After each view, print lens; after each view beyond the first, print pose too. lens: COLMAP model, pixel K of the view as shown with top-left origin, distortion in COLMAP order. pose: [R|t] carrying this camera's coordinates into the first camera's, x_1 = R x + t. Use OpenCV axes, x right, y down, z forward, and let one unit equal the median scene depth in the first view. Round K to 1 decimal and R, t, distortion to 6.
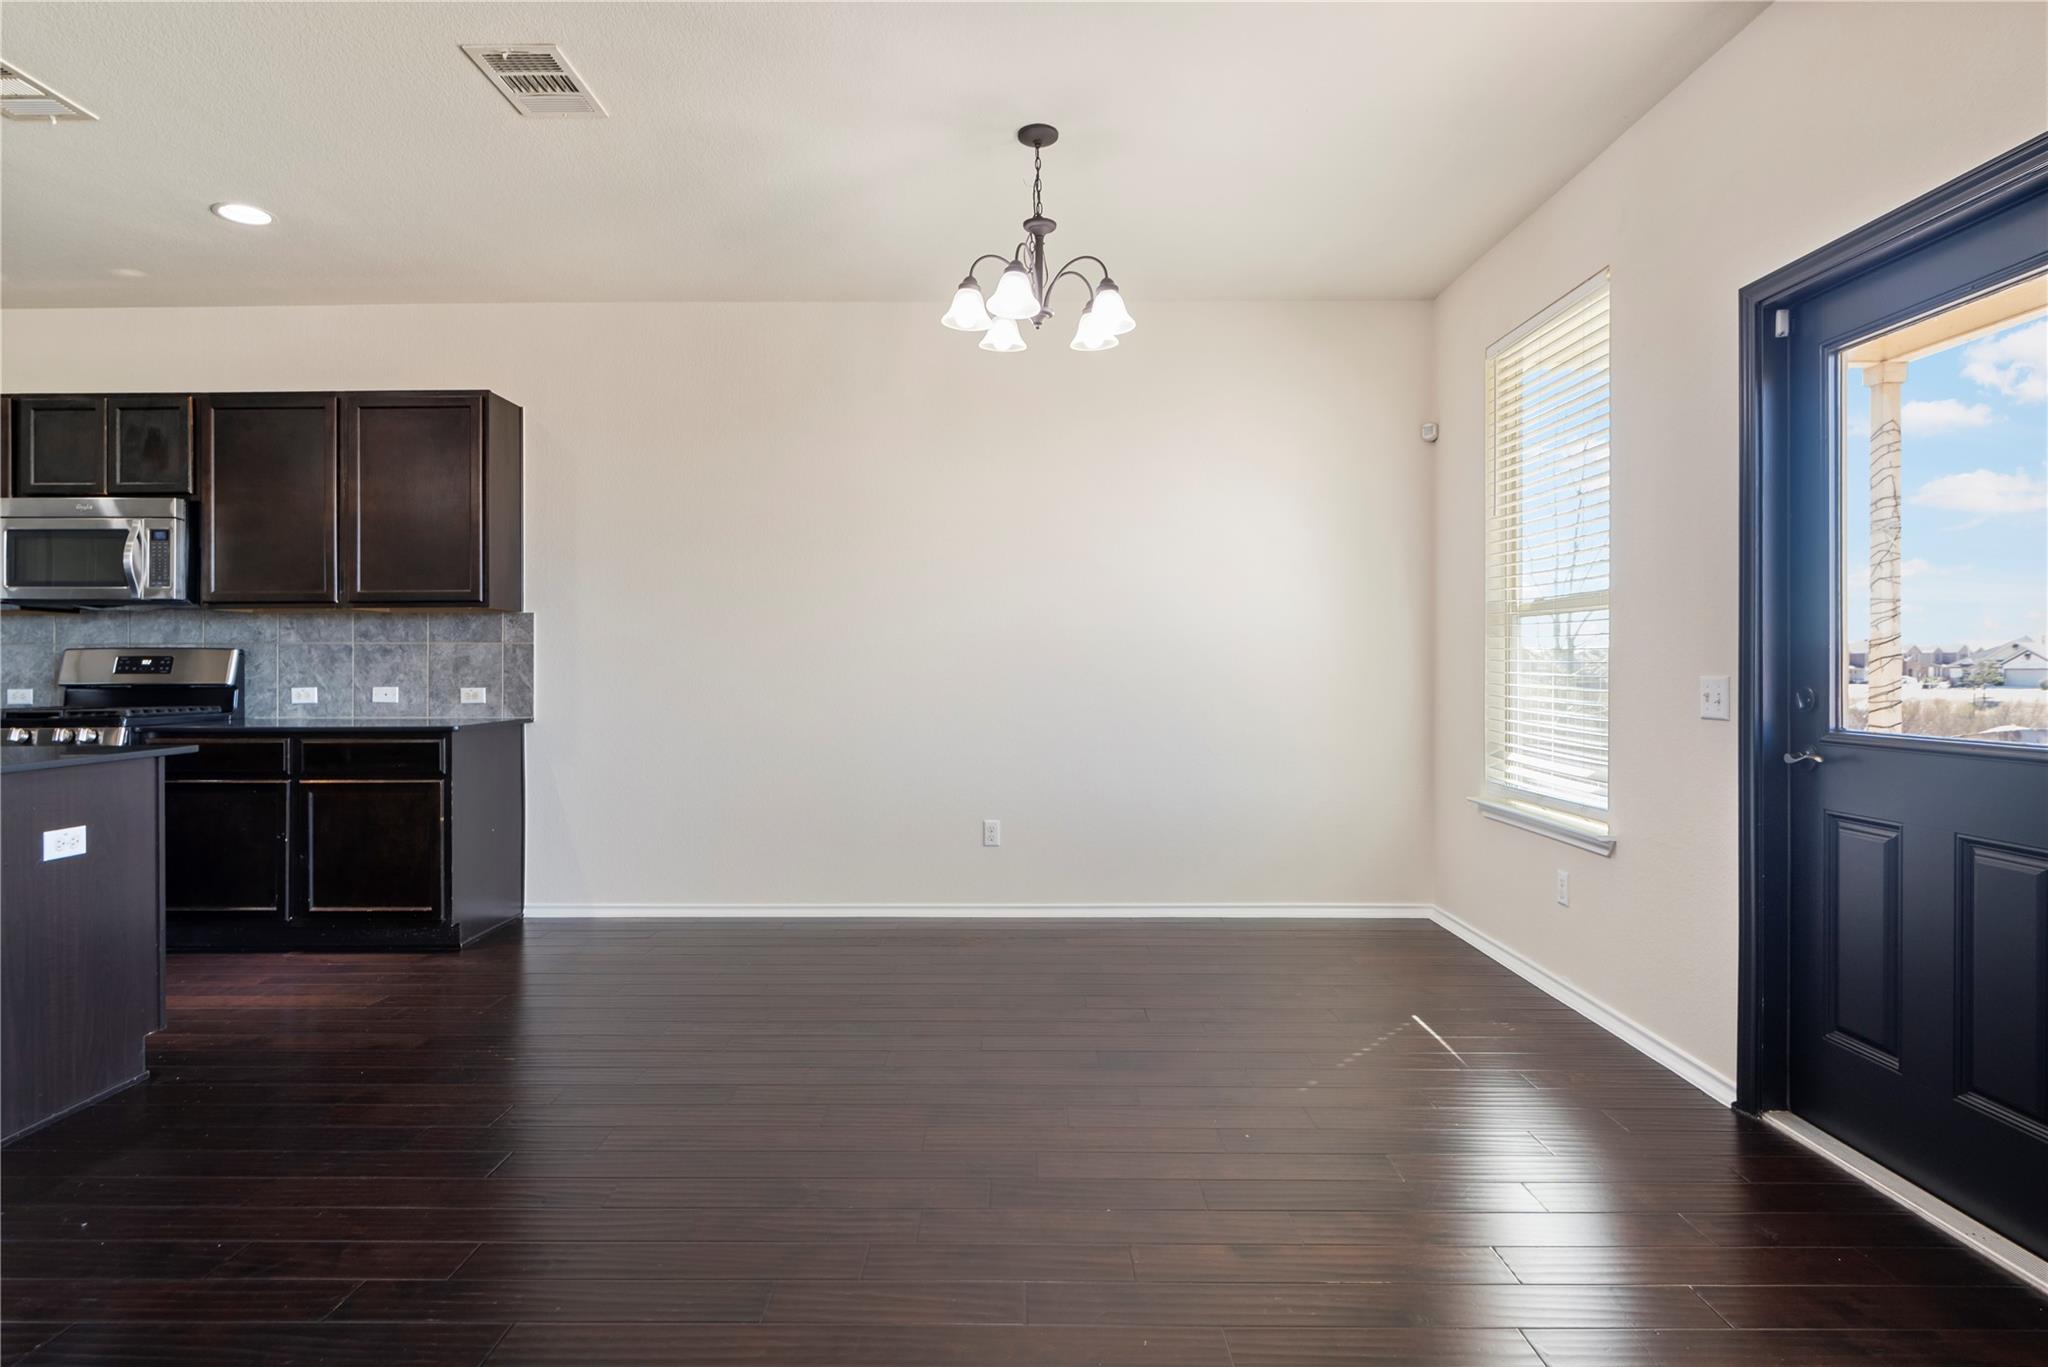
lens RADIAL K [[1041.4, 0, 1025.9], [0, 1041.4, 666.6], [0, 0, 1]] dist [-0.014237, -0.001423]
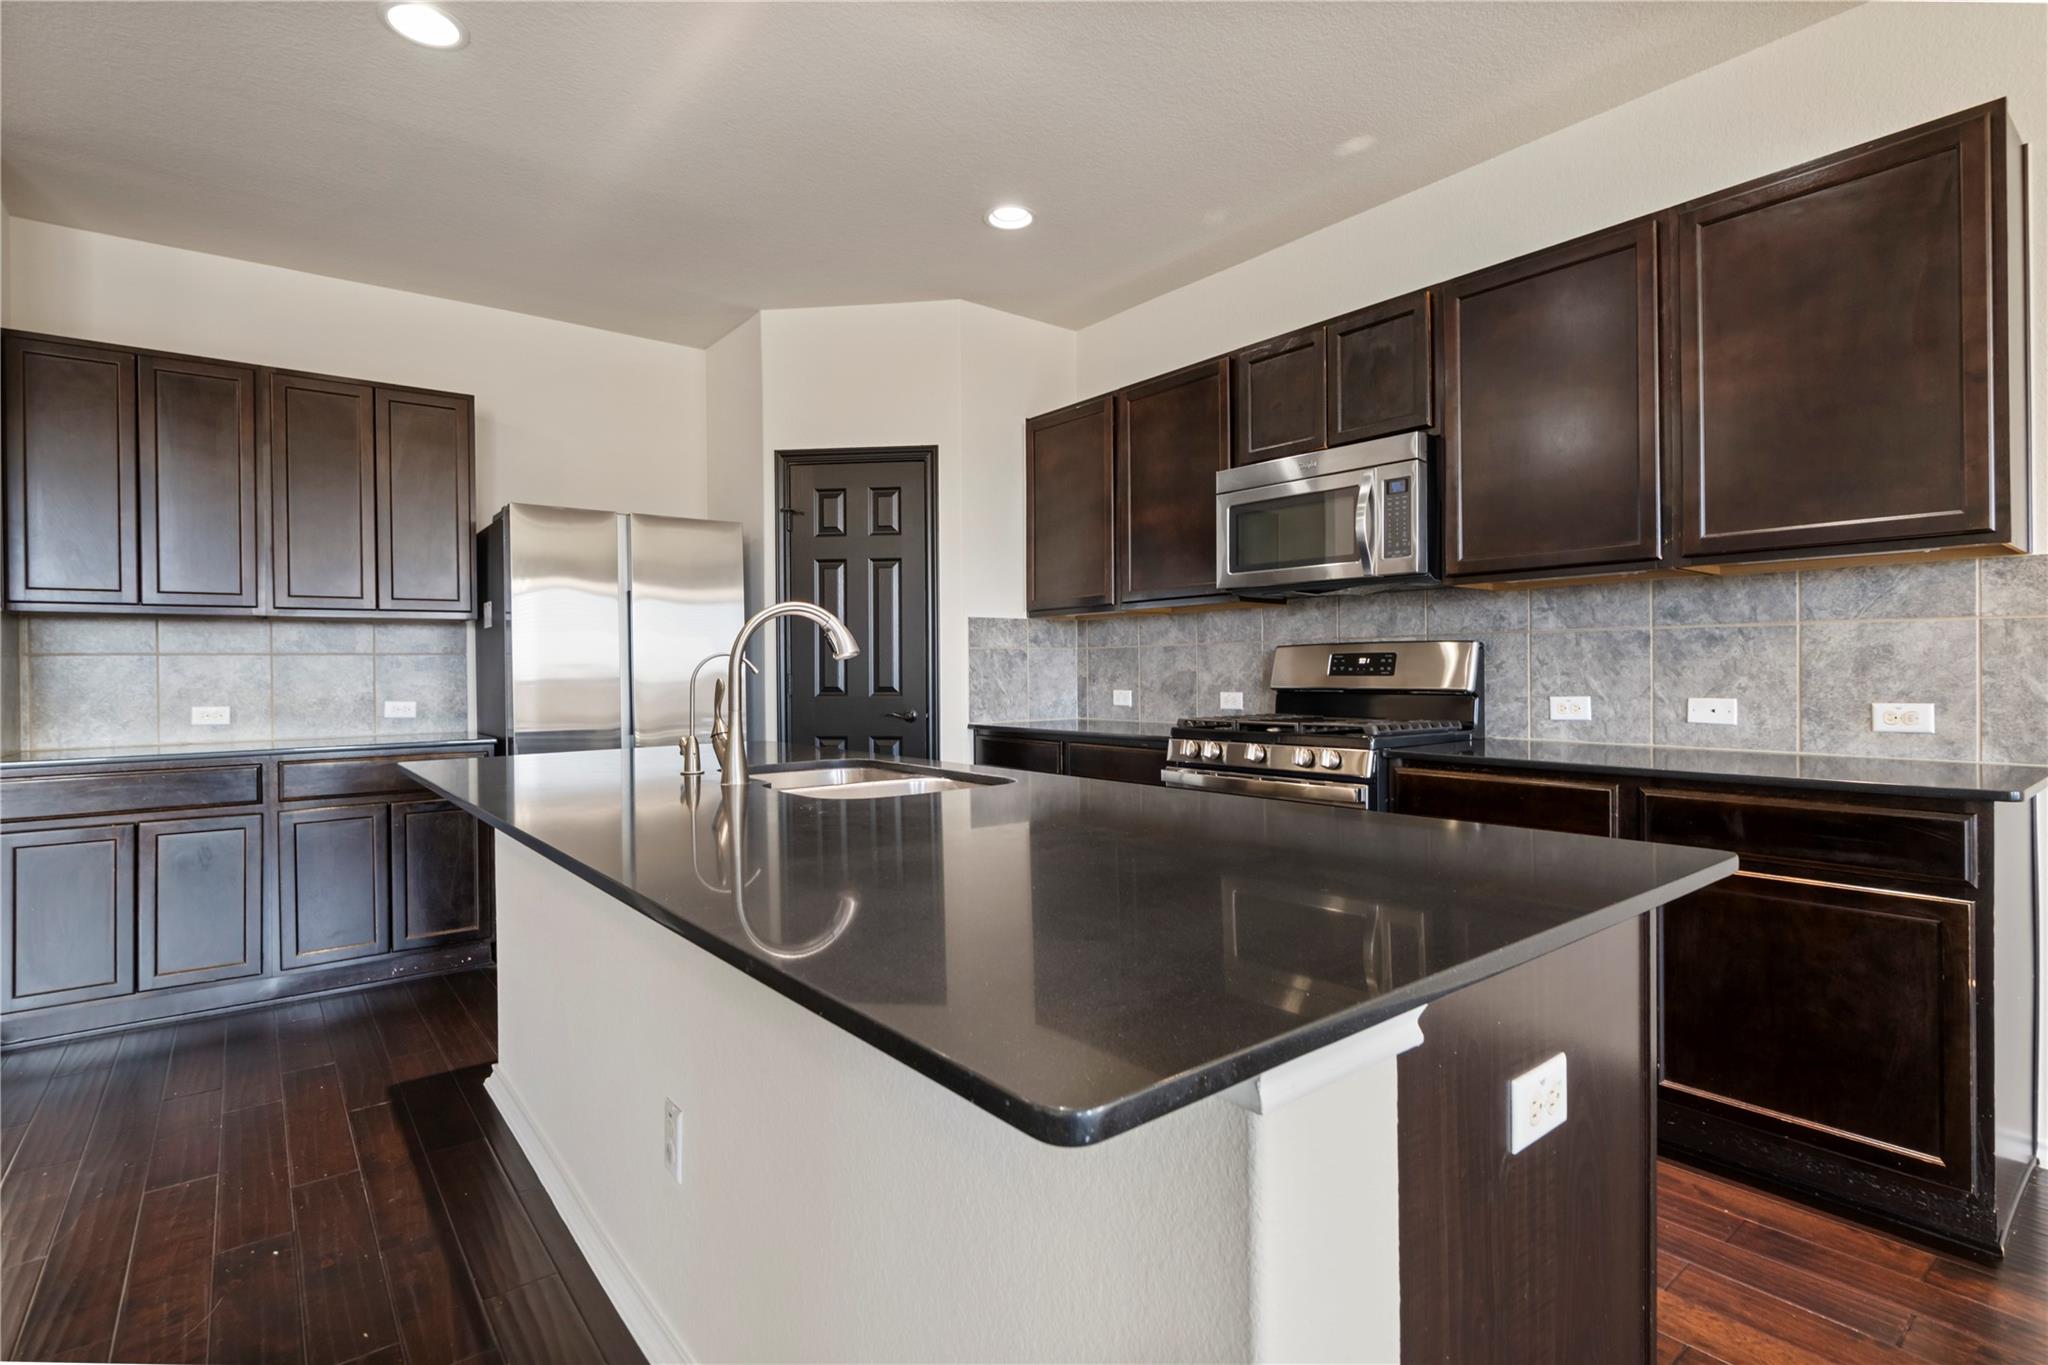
lens RADIAL K [[988.3, 0, 1024.8], [0, 988.3, 673.3], [0, 0, 1]] dist [0.002924, 0.000205]
pose [[0.614975, 0.000773, -0.788546, -0.409386], [0.003722, 0.999986, 0.003883, 0.001301], [0.788538, -0.005323, 0.614963, 0.326538]]
